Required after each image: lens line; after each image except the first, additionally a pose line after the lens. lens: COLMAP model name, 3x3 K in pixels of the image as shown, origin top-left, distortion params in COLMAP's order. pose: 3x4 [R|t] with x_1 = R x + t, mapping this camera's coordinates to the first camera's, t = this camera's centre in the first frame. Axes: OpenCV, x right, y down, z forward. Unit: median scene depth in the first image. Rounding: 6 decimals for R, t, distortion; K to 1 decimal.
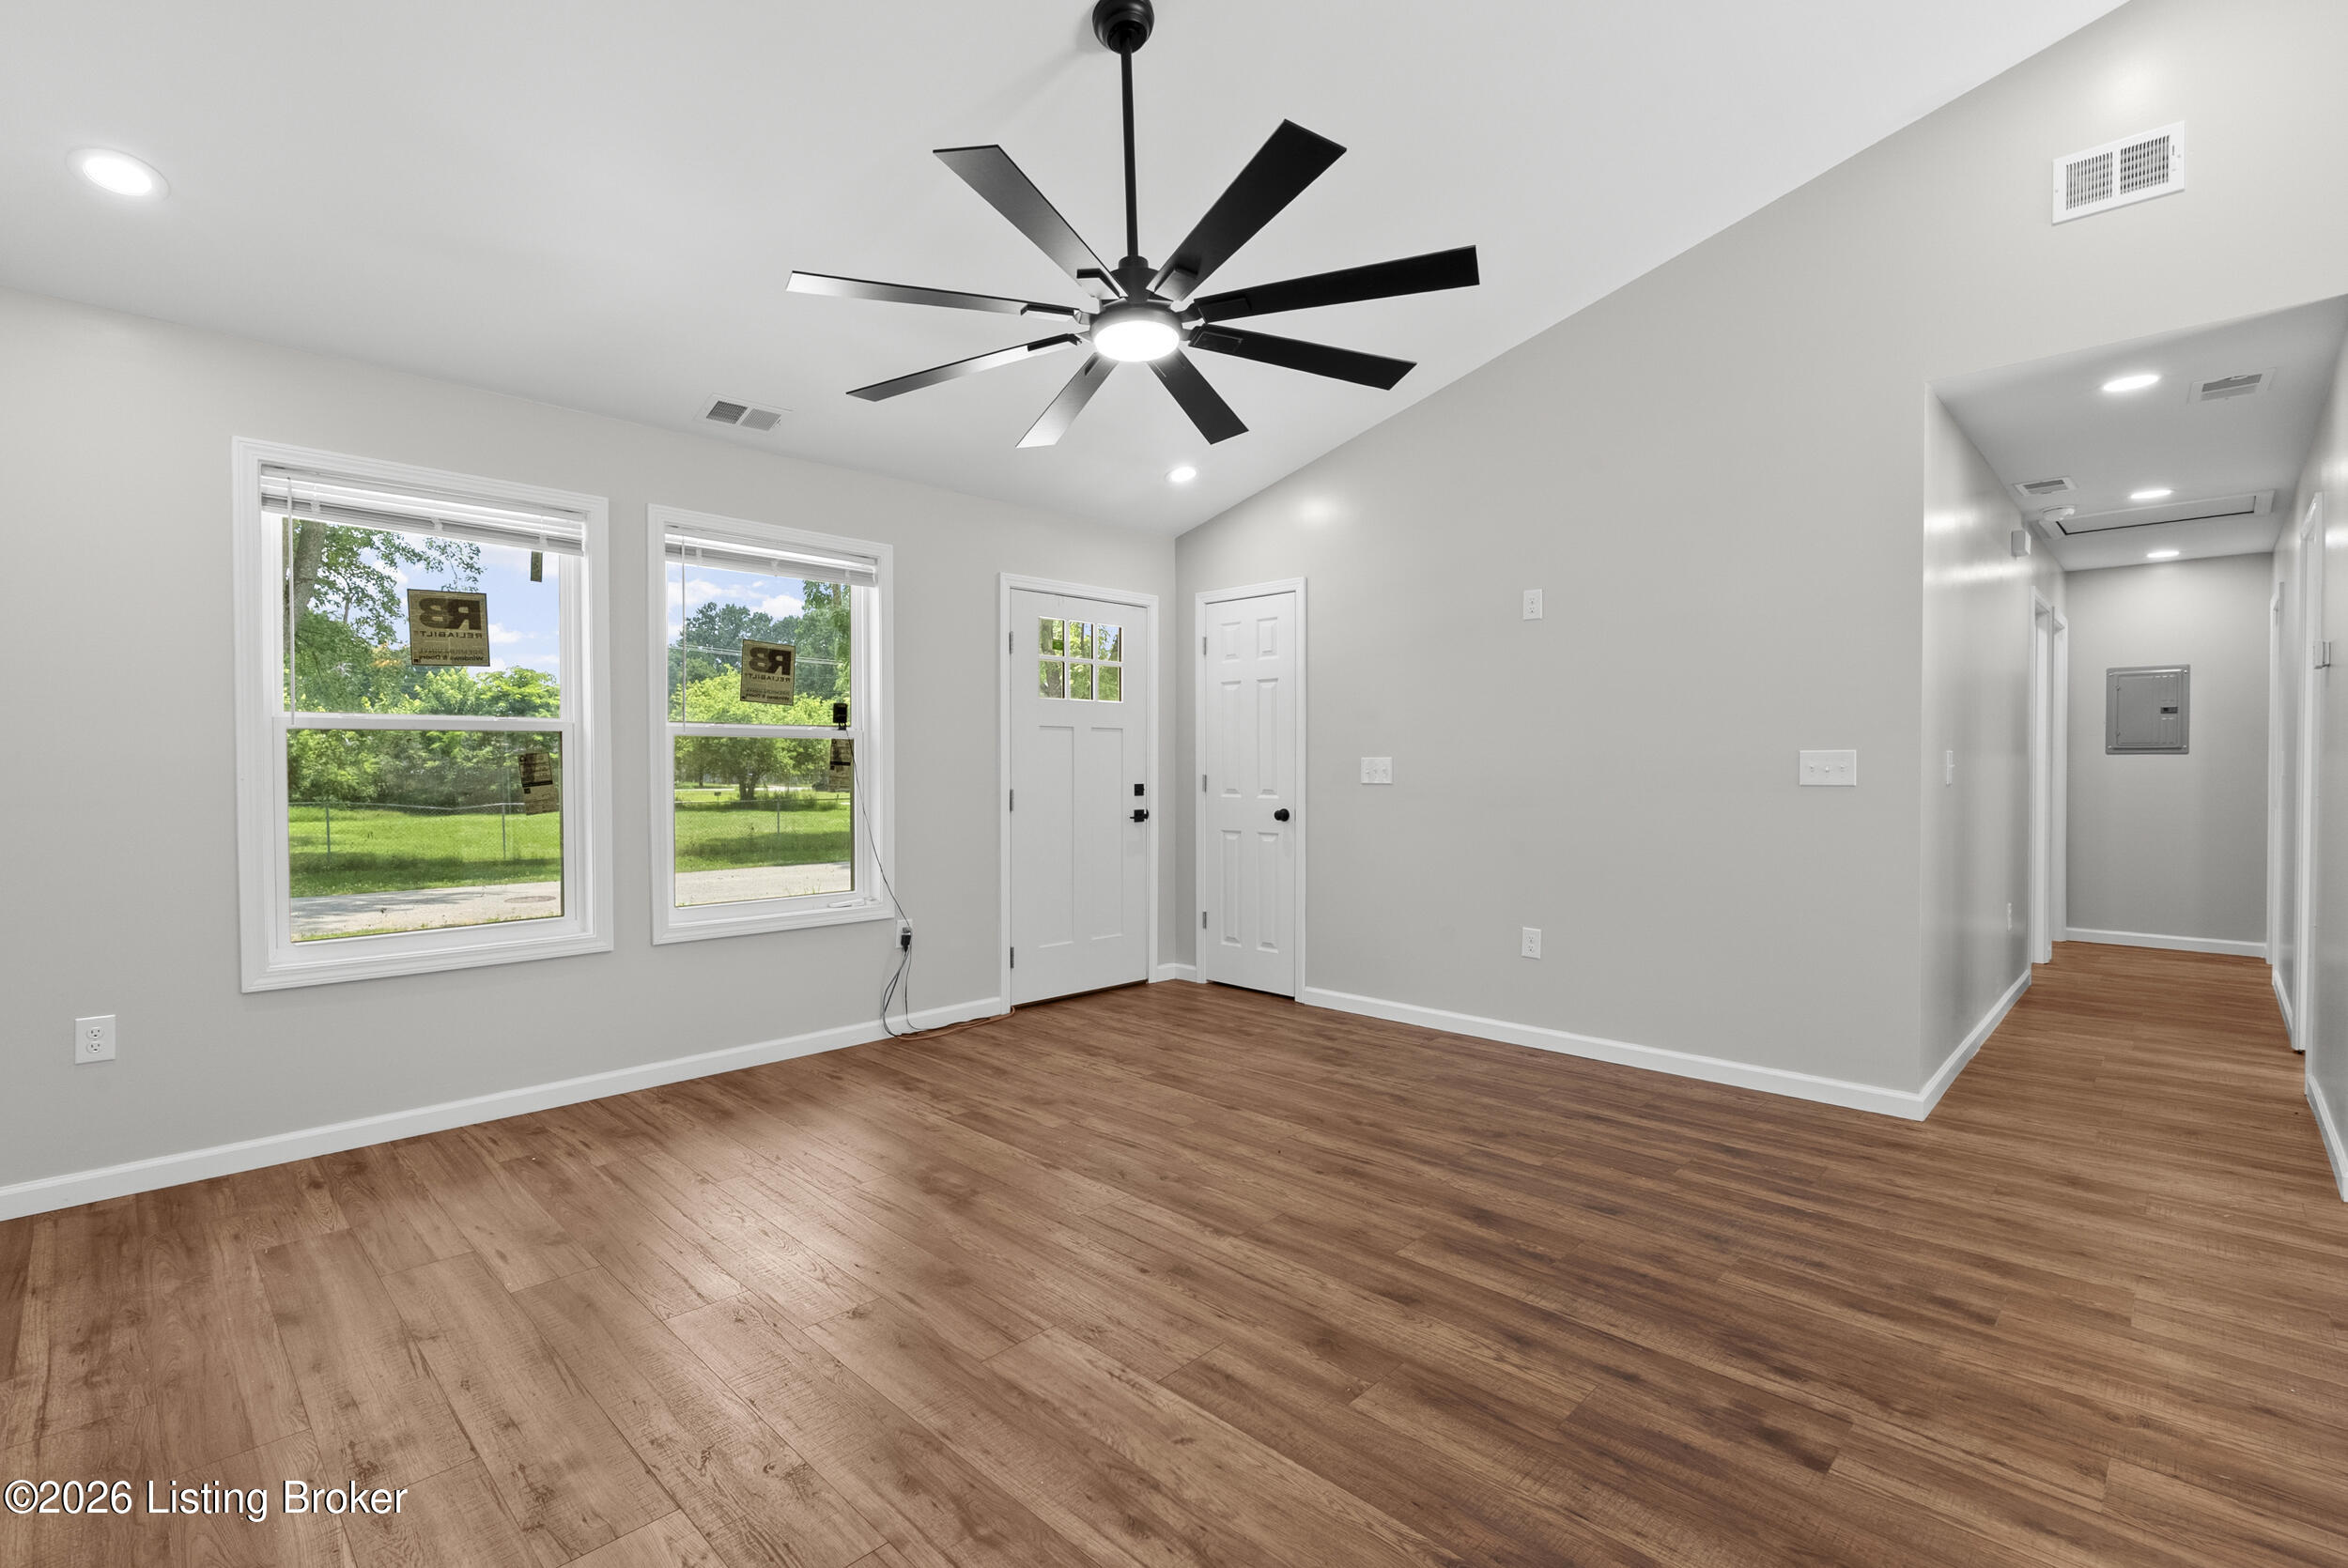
lens RADIAL K [[1064.0, 0, 1167.8], [0, 1064.0, 783.2], [0, 0, 1]] dist [-0.003188, 0.000072]
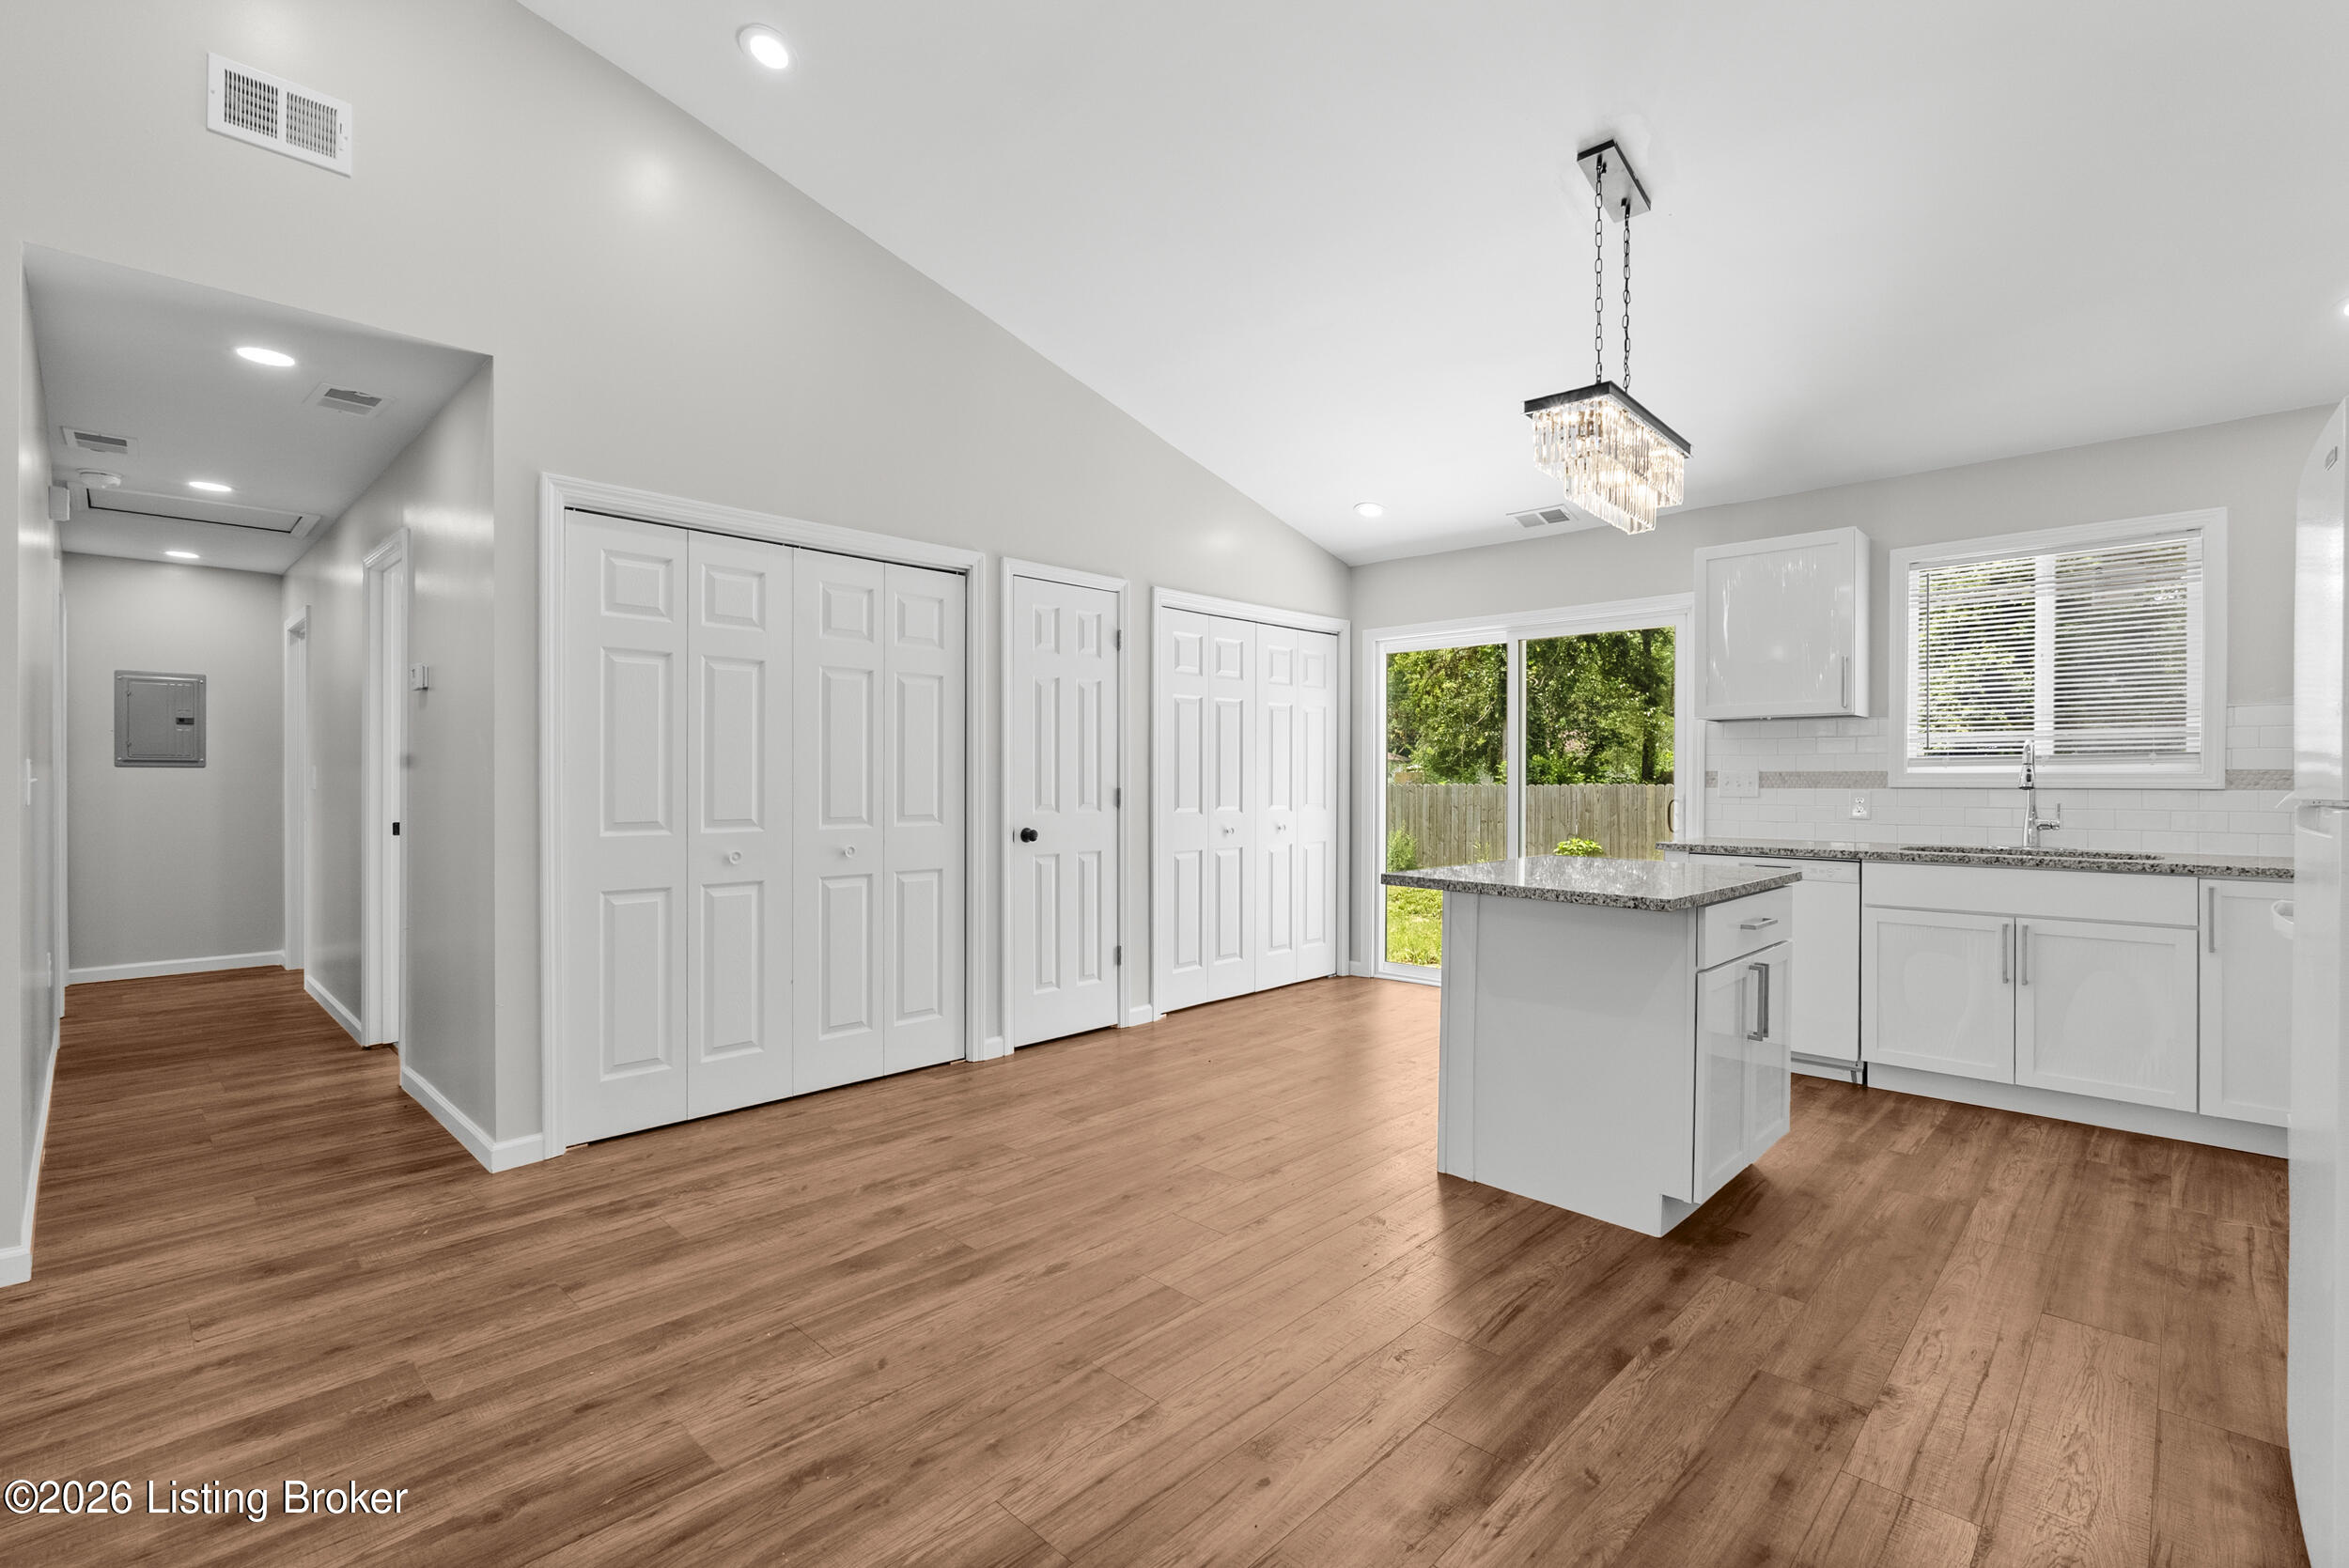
lens RADIAL K [[1053.5, 0, 1169.8], [0, 1053.5, 784.5], [0, 0, 1]] dist [-0.004631, -0.000108]
pose [[-0.003707, -0.004928, 0.999981, 0.009849], [0.015772, 0.999863, 0.004986, -0.006125], [-0.999869, 0.015790, -0.003629, 0.265986]]
